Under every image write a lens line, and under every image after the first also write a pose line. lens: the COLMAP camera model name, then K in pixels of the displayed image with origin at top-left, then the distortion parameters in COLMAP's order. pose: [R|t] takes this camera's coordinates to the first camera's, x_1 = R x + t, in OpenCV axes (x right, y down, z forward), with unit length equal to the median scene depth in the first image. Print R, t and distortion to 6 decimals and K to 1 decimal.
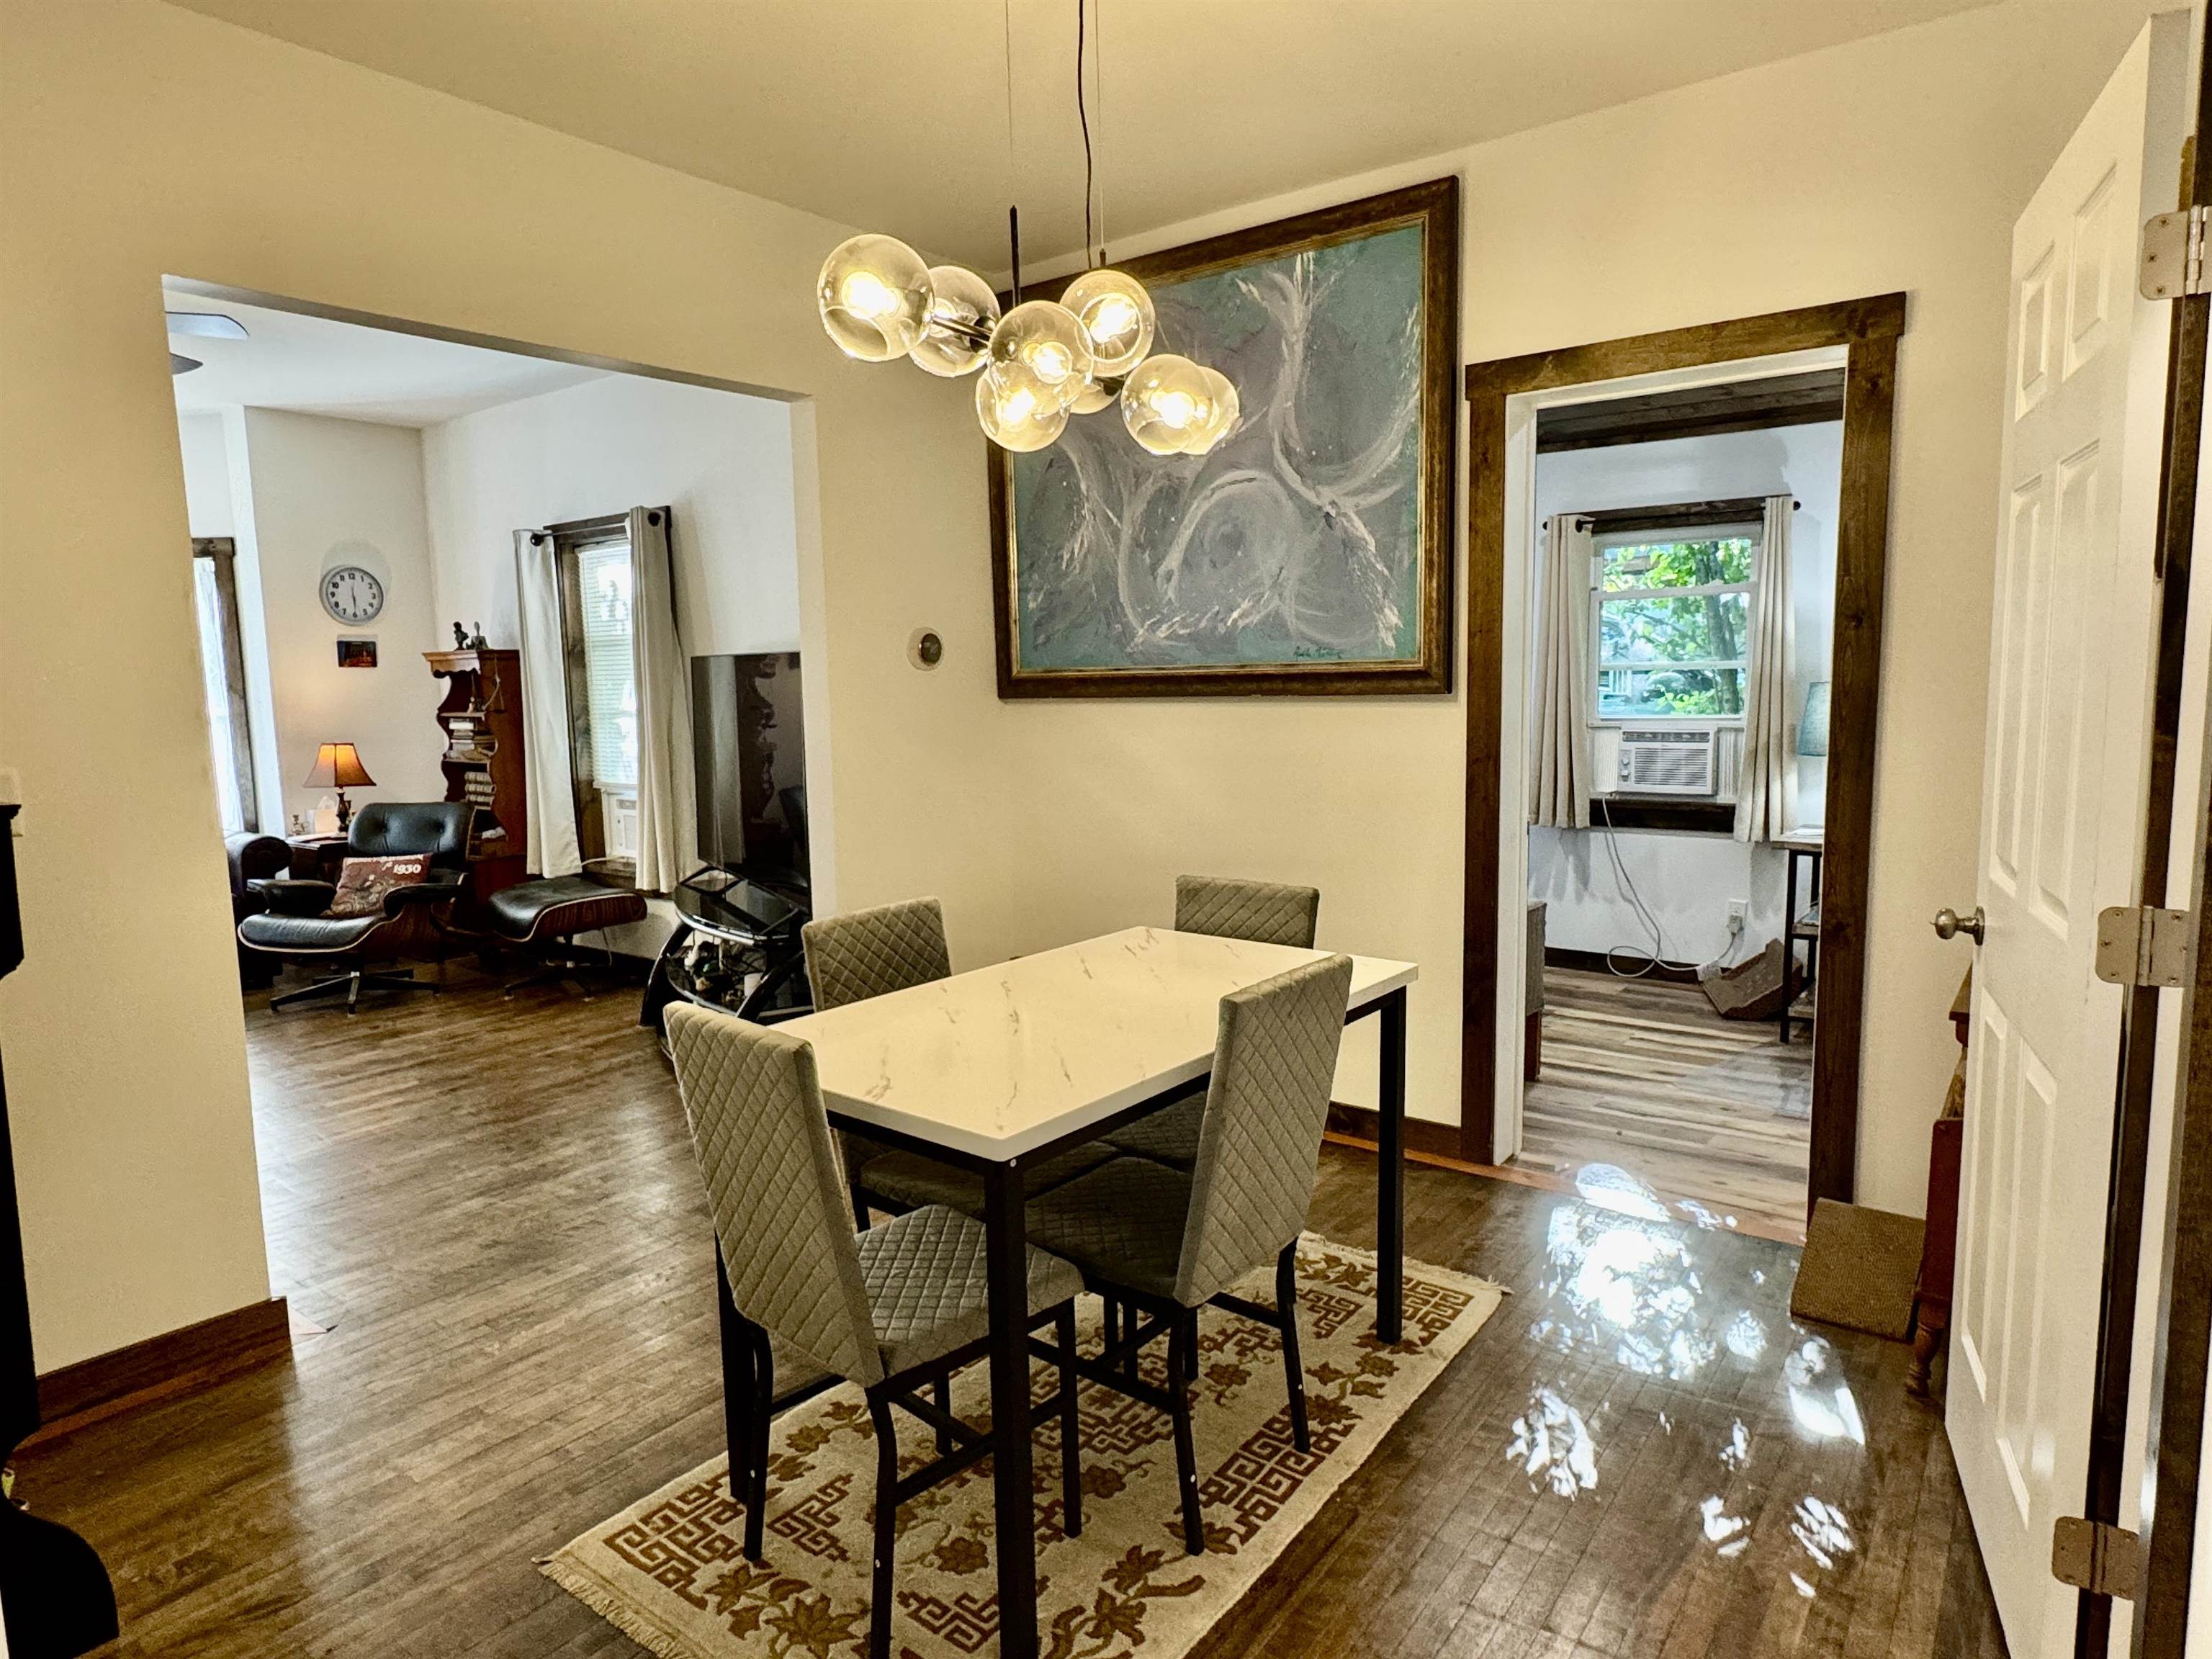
lens RADIAL K [[1304.6, 0, 1106.5], [0, 1304.6, 843.3], [0, 0, 1]] dist [-0.005196, 0.002398]
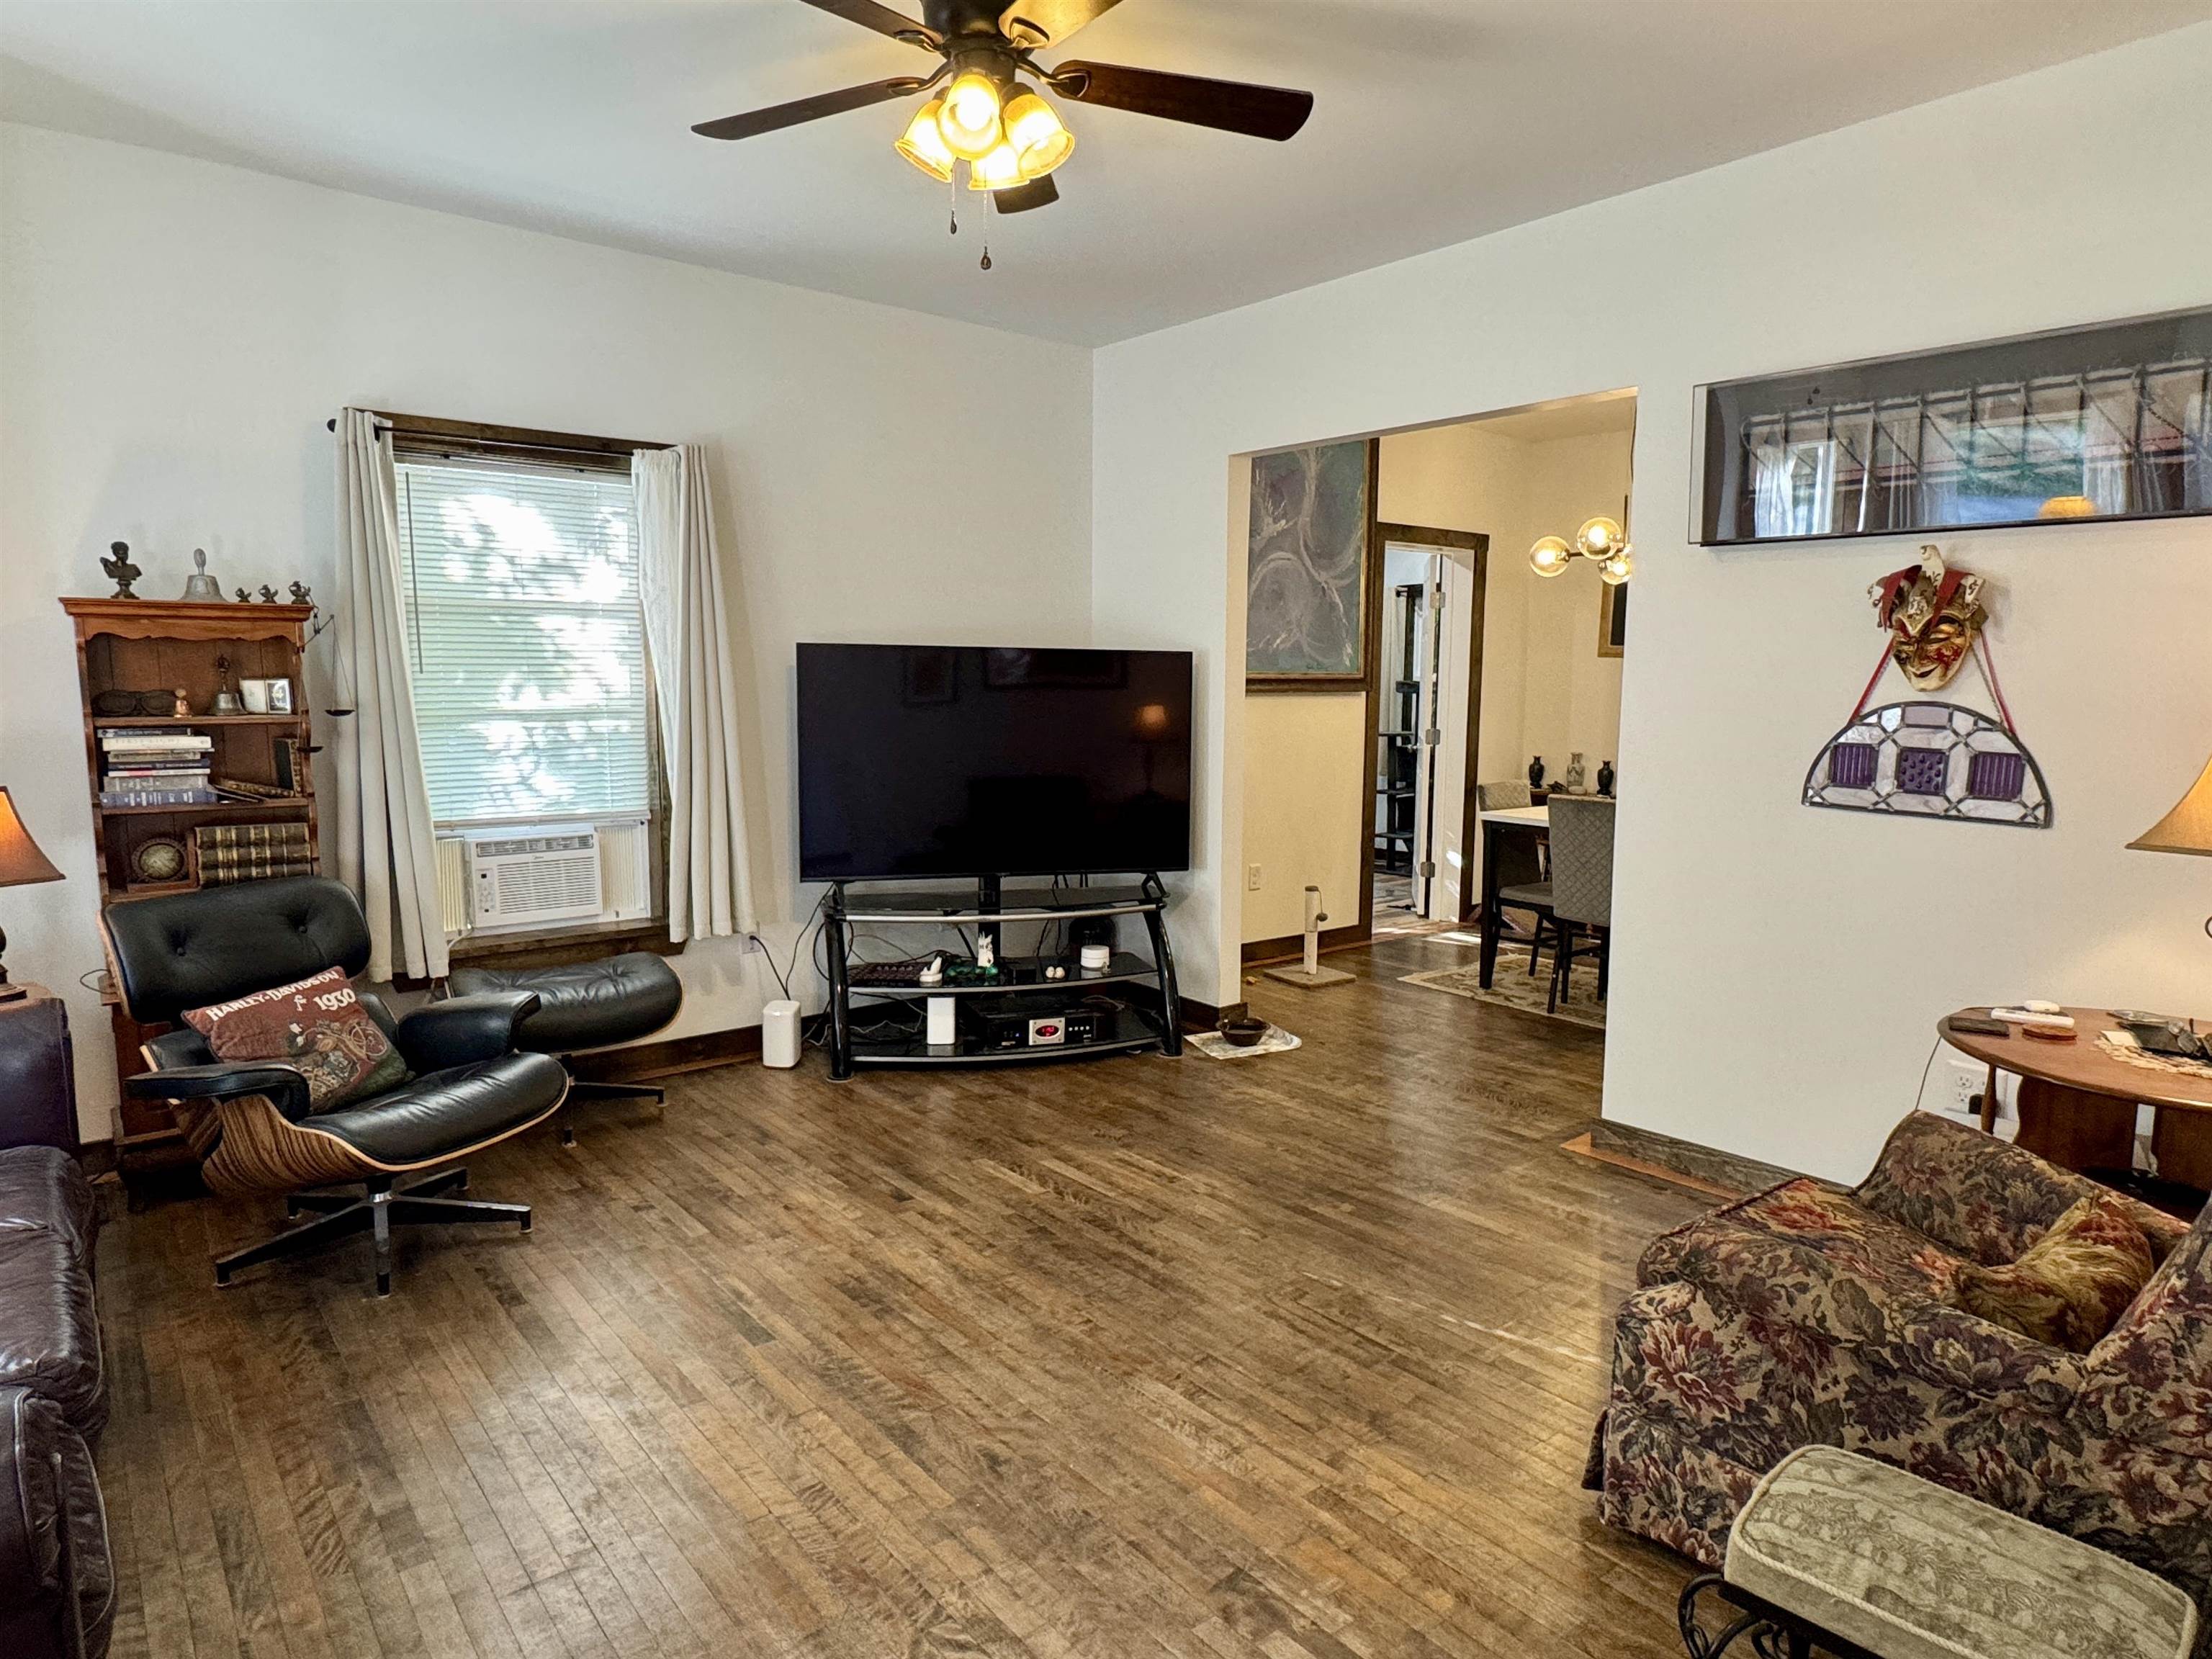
lens RADIAL K [[1304.6, 0, 1099.0], [0, 1304.6, 842.4], [0, 0, 1]] dist [-0.005196, 0.002398]
pose [[0.233909, -0.103057, 0.966781, -1.793445], [0.113102, 0.990500, 0.078221, -0.095433], [-0.965658, 0.091049, 0.243342, 0.997414]]
